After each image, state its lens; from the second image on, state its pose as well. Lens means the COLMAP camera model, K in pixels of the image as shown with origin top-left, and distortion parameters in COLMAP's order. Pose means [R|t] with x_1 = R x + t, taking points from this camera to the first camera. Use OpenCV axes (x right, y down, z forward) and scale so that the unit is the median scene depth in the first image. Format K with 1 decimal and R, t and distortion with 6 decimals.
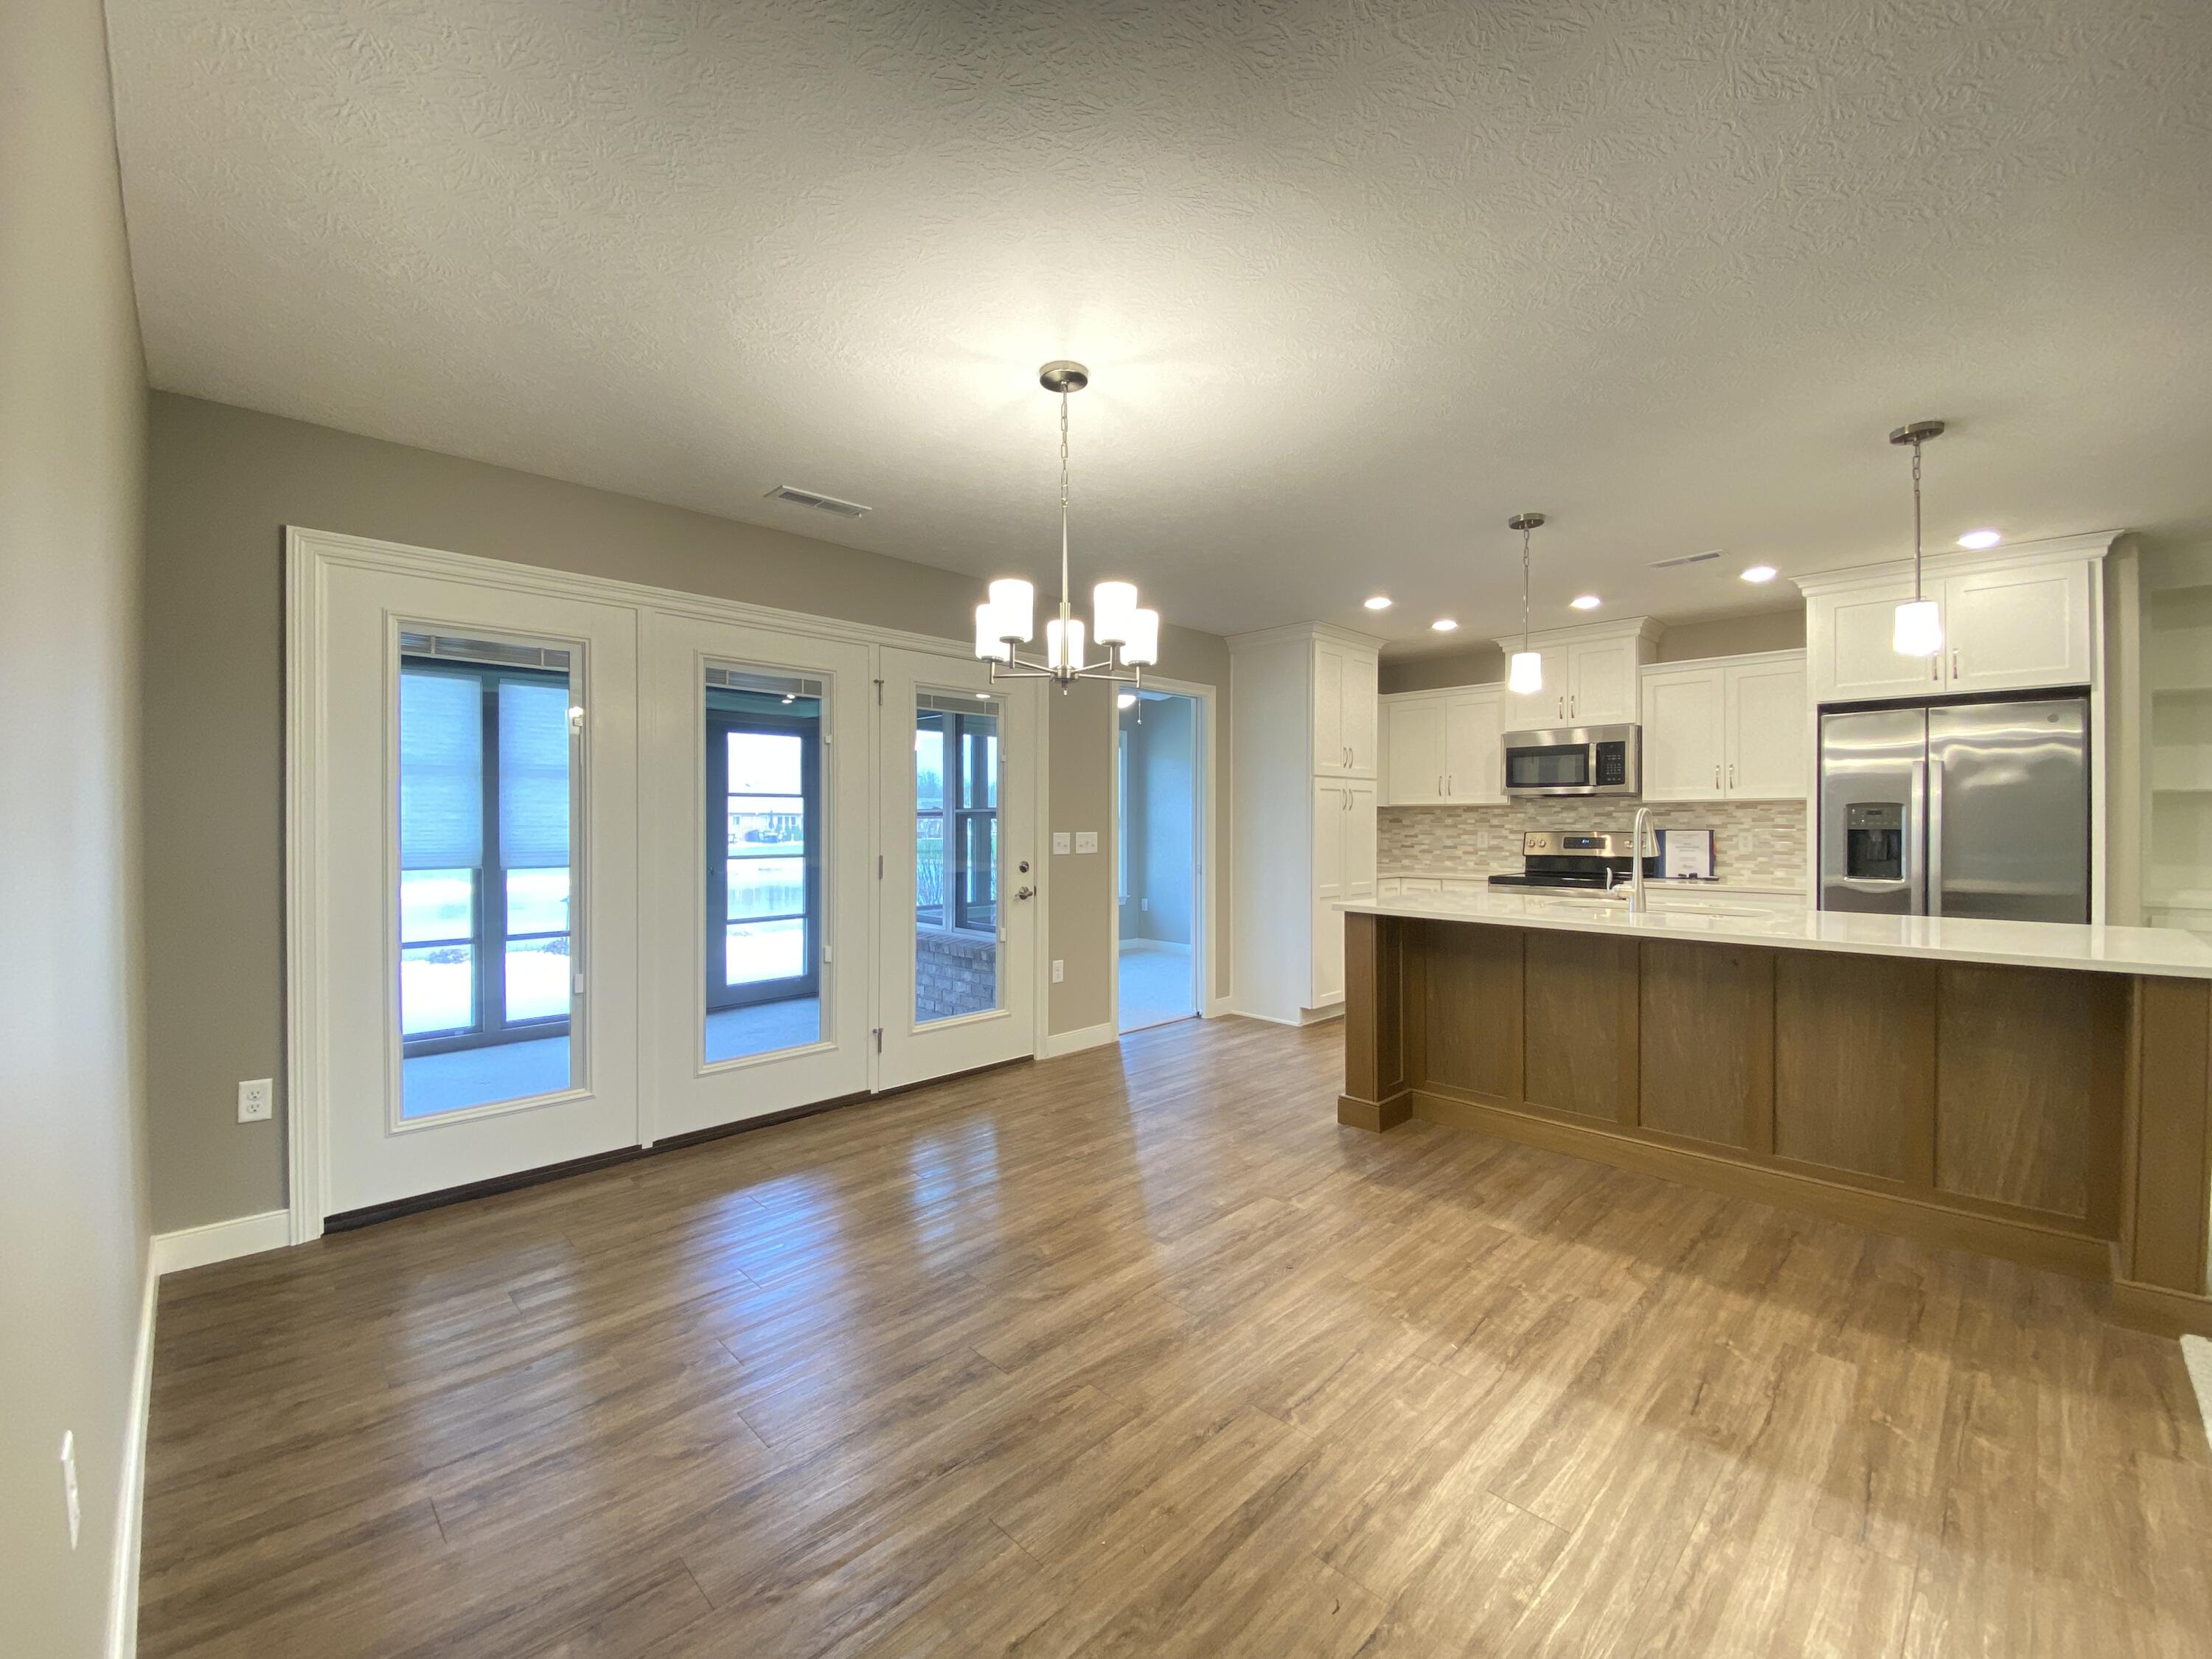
lens RADIAL K [[901.4, 0, 1101.3], [0, 901.4, 828.5], [0, 0, 1]] dist [0.021228, -0.017728]
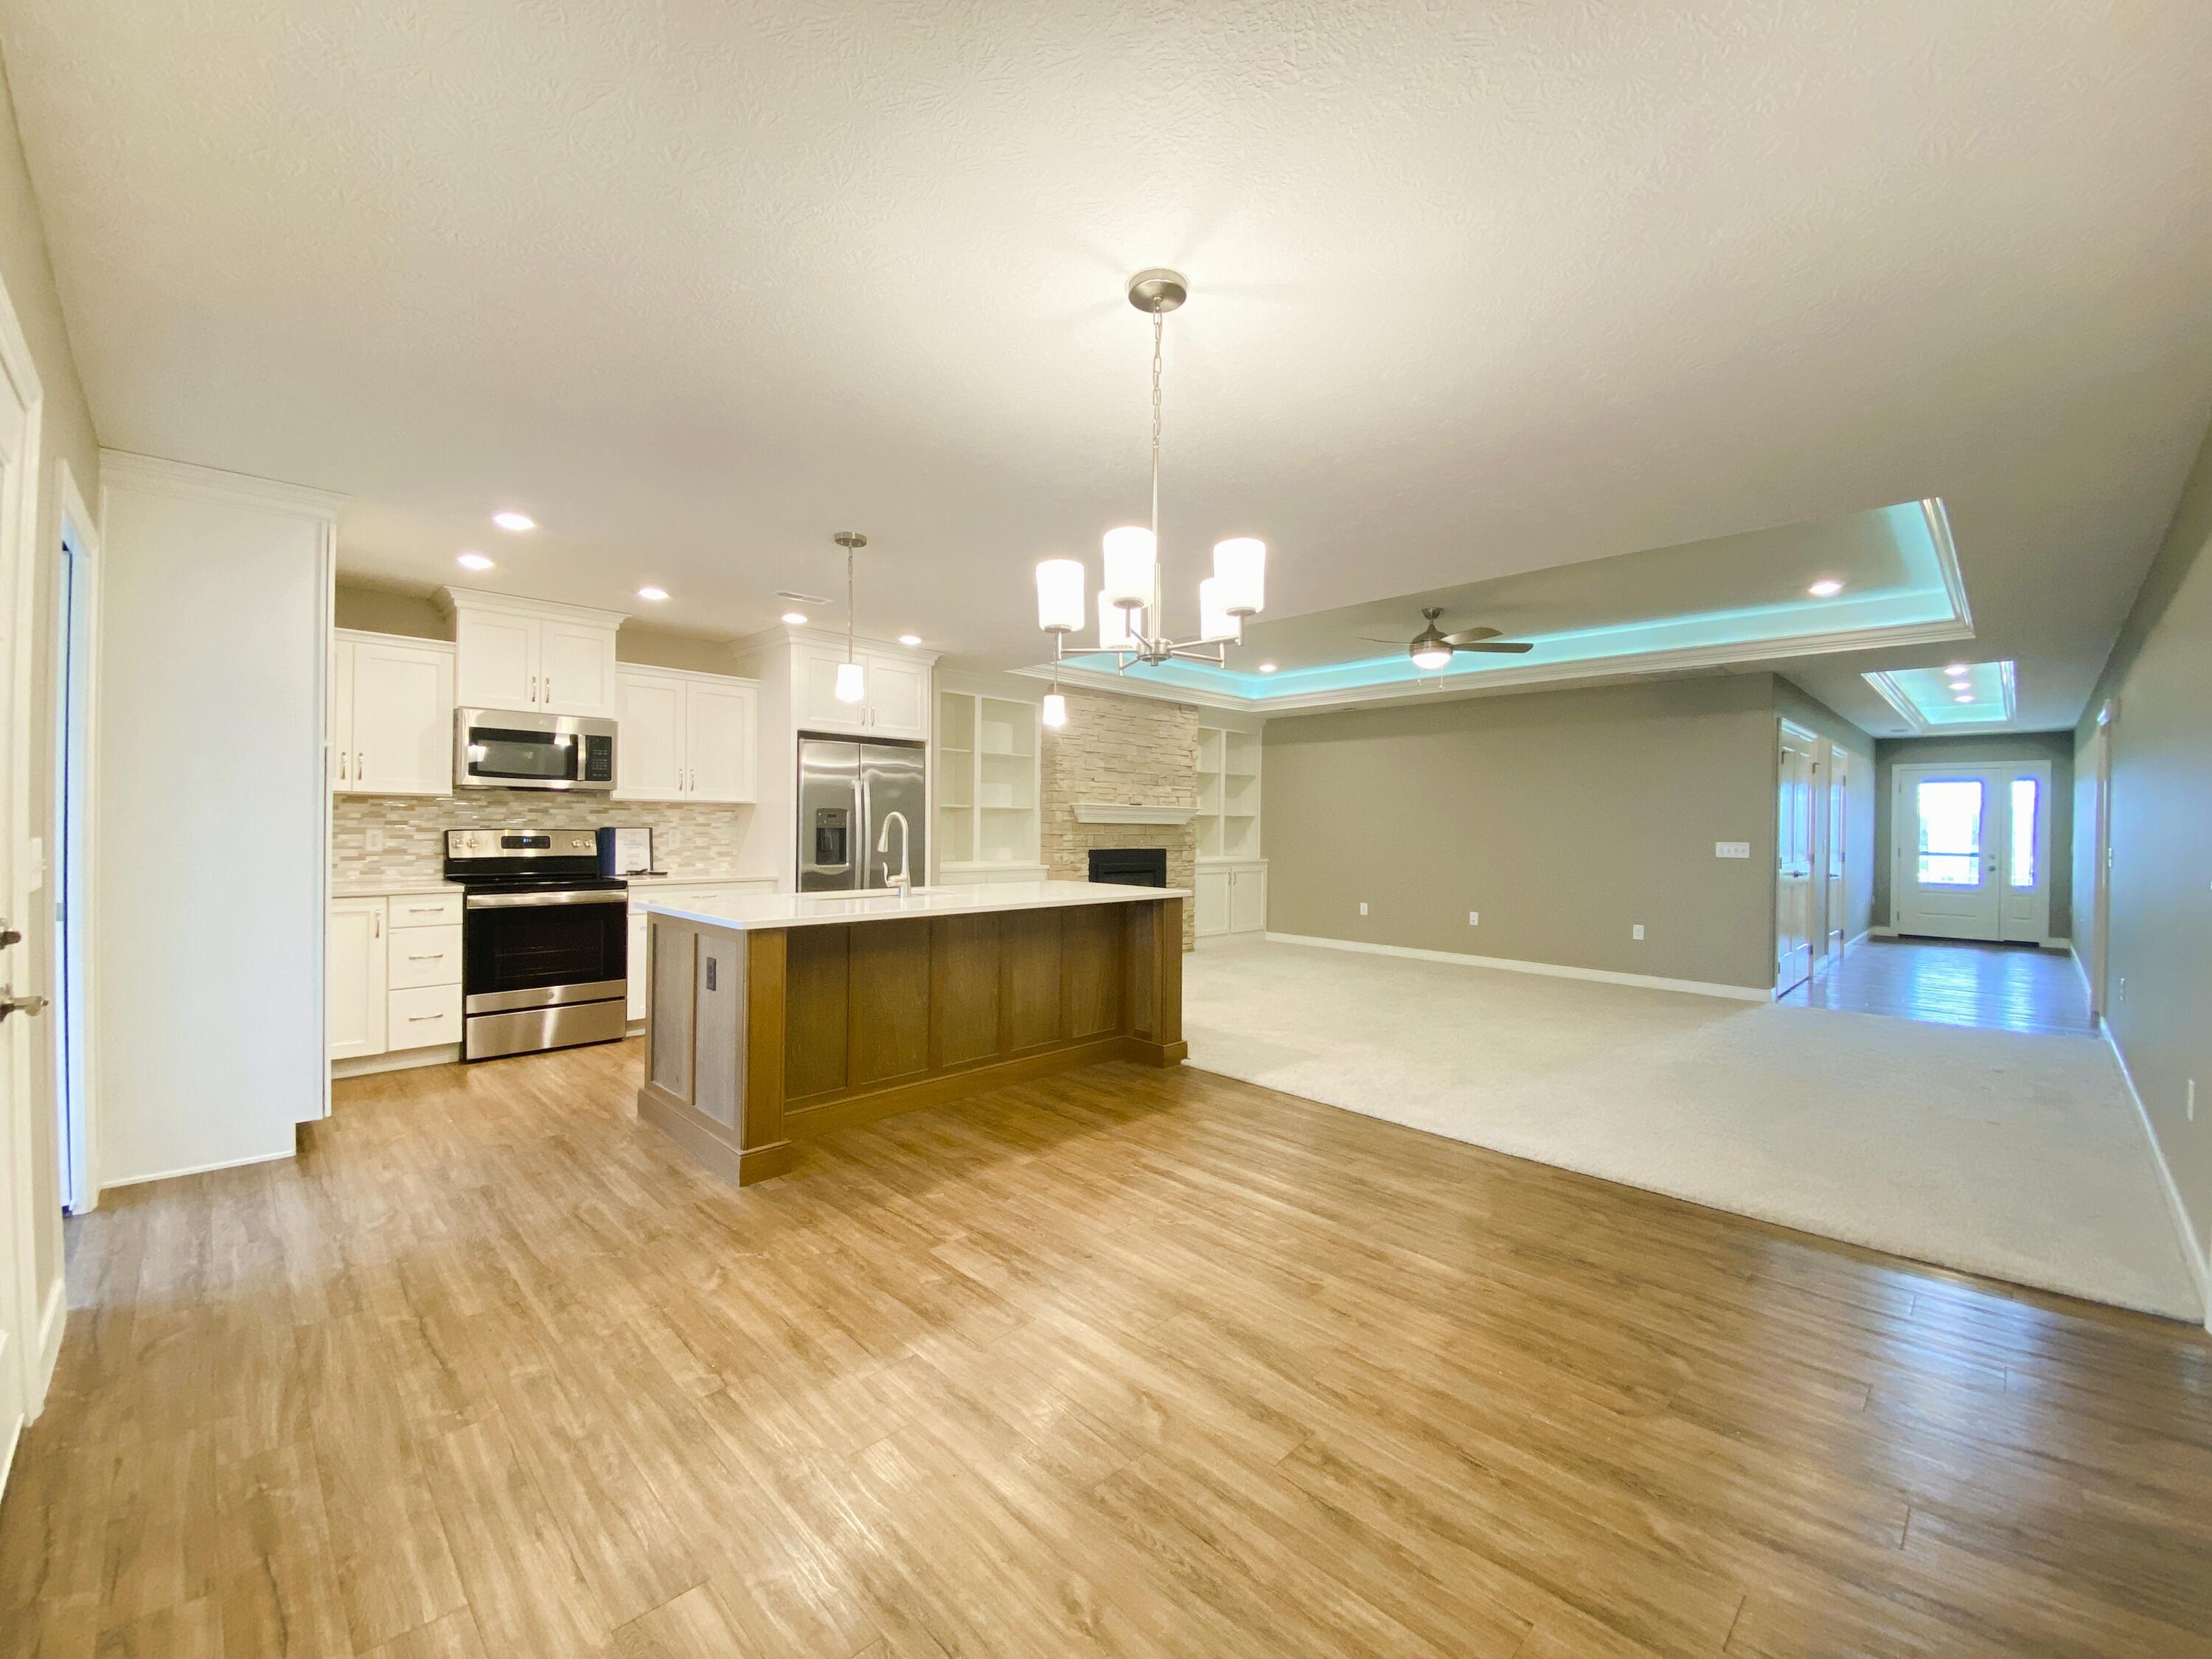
lens RADIAL K [[901.4, 0, 1101.0], [0, 901.4, 825.4], [0, 0, 1]] dist [0.021228, -0.017728]
pose [[-0.004473, 0.001149, 0.999989, -0.491838], [-0.004623, 0.999989, -0.001169, -0.003063], [-0.999979, -0.004629, -0.004468, 0.592150]]
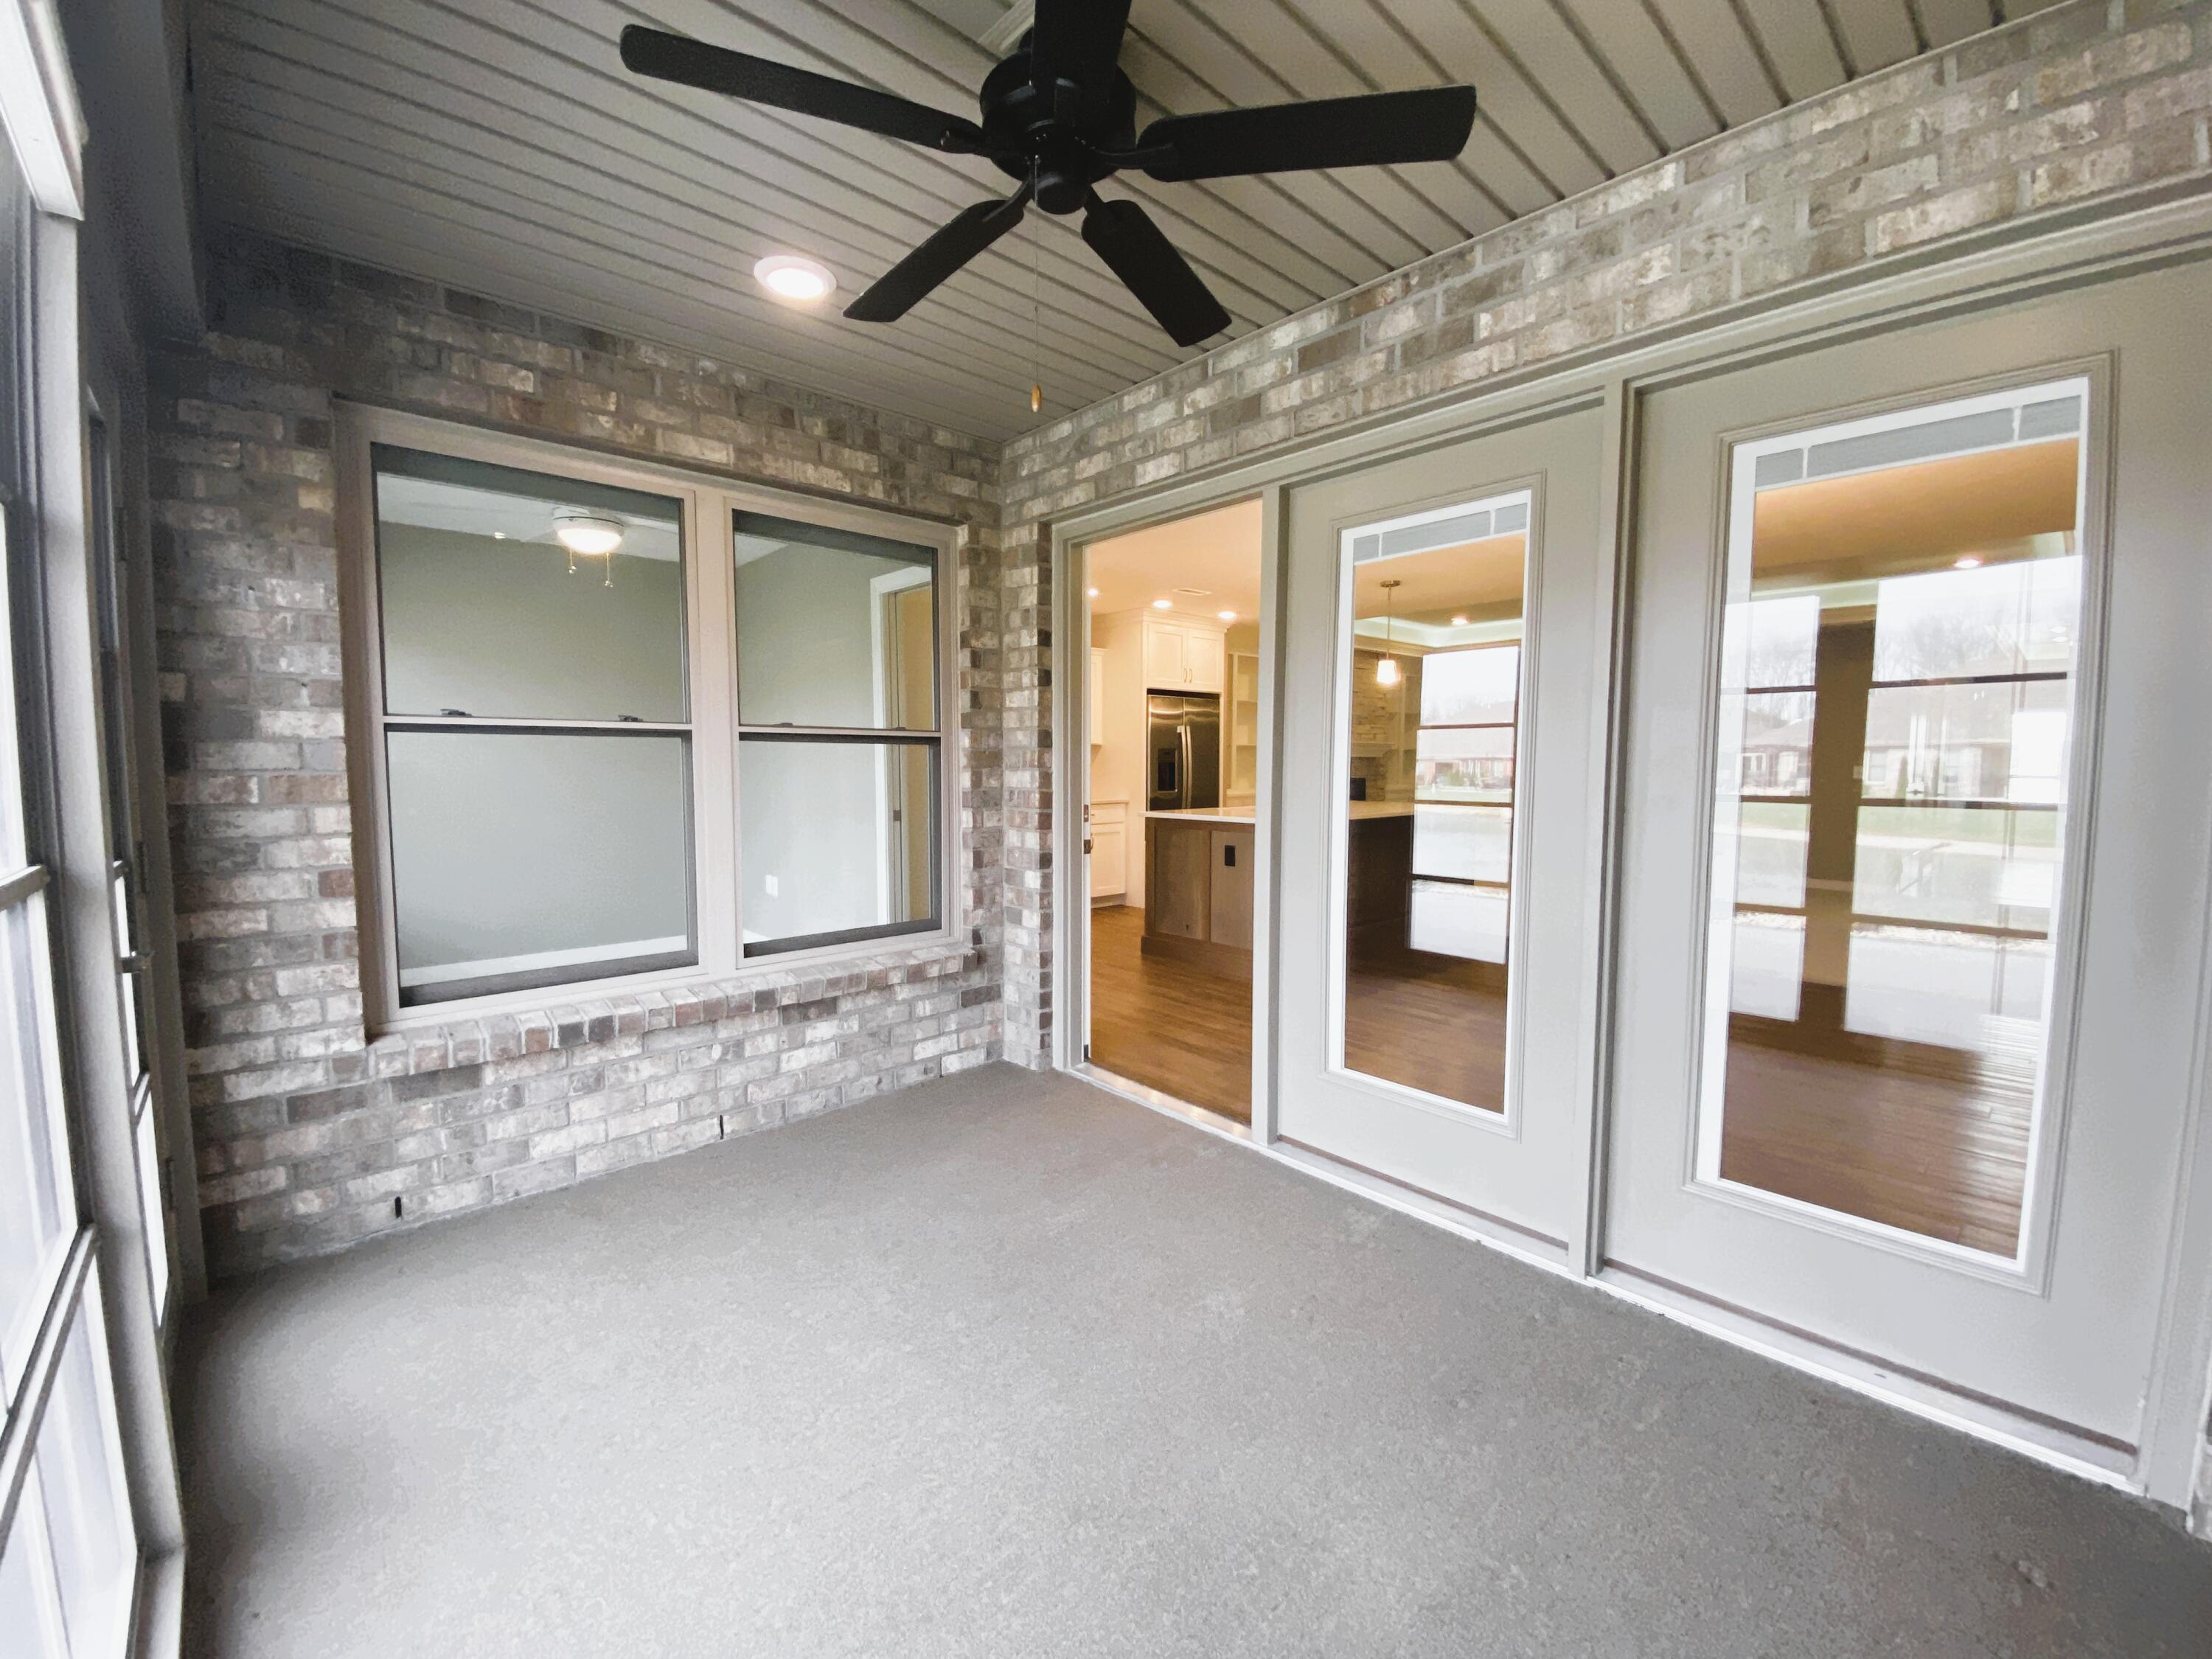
lens RADIAL K [[901.4, 0, 1106.2], [0, 901.4, 825.0], [0, 0, 1]] dist [0.021228, -0.017728]
pose [[0.030847, -0.071388, 0.996972, -0.903882], [0.006472, 0.997440, 0.071221, -0.004424], [-0.999503, 0.004256, 0.031230, 1.049540]]
